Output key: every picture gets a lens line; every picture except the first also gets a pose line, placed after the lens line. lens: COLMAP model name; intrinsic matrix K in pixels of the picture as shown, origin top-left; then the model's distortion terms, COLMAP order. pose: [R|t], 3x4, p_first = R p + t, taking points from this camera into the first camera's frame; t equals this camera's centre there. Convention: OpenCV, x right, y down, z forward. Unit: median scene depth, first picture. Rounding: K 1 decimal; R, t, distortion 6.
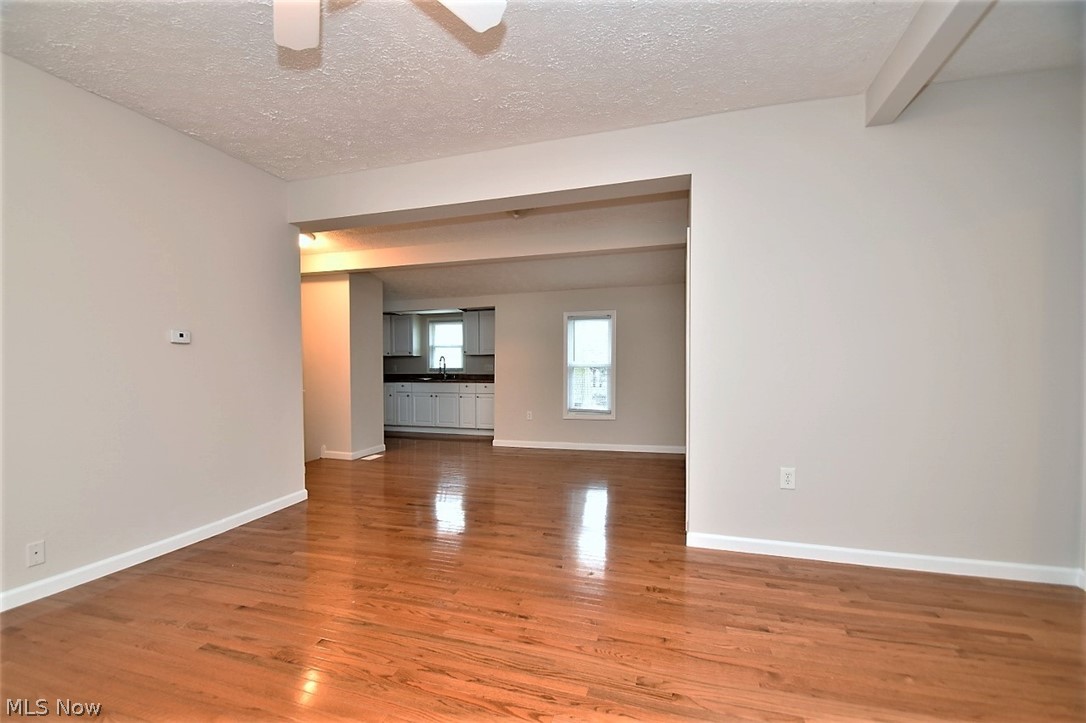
lens RADIAL K [[473.9, 0, 512.2], [0, 473.9, 372.7], [0, 0, 1]] dist [-0.008689, -0.000638]
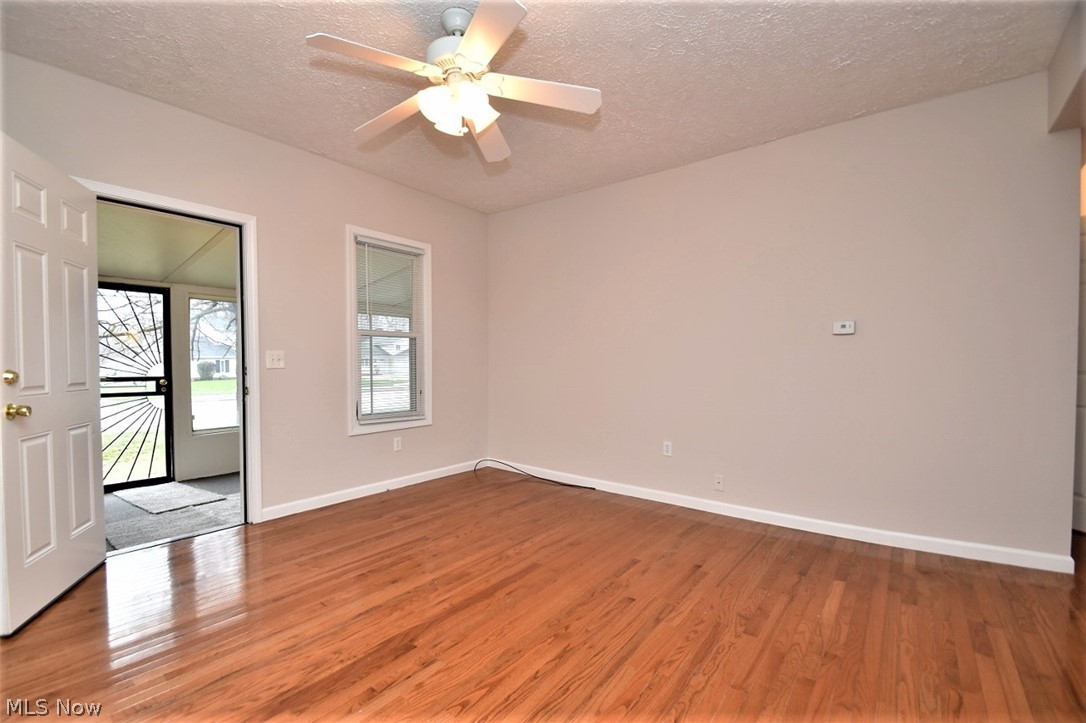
lens RADIAL K [[473.9, 0, 537.4], [0, 473.9, 365.0], [0, 0, 1]] dist [-0.008689, -0.000638]
pose [[-0.345236, -0.002156, -0.938513, 0.461832], [-0.006433, 0.999979, 0.000070, 0.007268], [0.938494, 0.006062, -0.345243, 0.739020]]
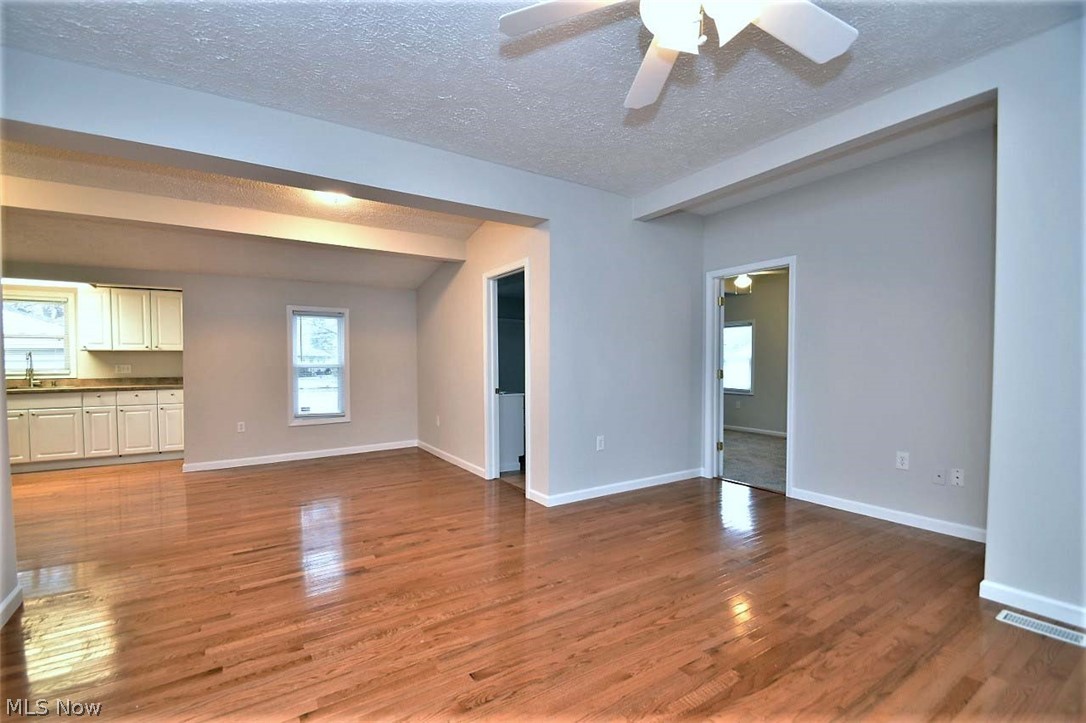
lens RADIAL K [[473.9, 0, 537.1], [0, 473.9, 361.4], [0, 0, 1]] dist [-0.008689, -0.000638]
pose [[0.625675, 0.005601, 0.780064, -0.644299], [0.013241, 0.999754, -0.017799, -0.004403], [-0.779971, 0.021465, 0.625447, 0.211478]]
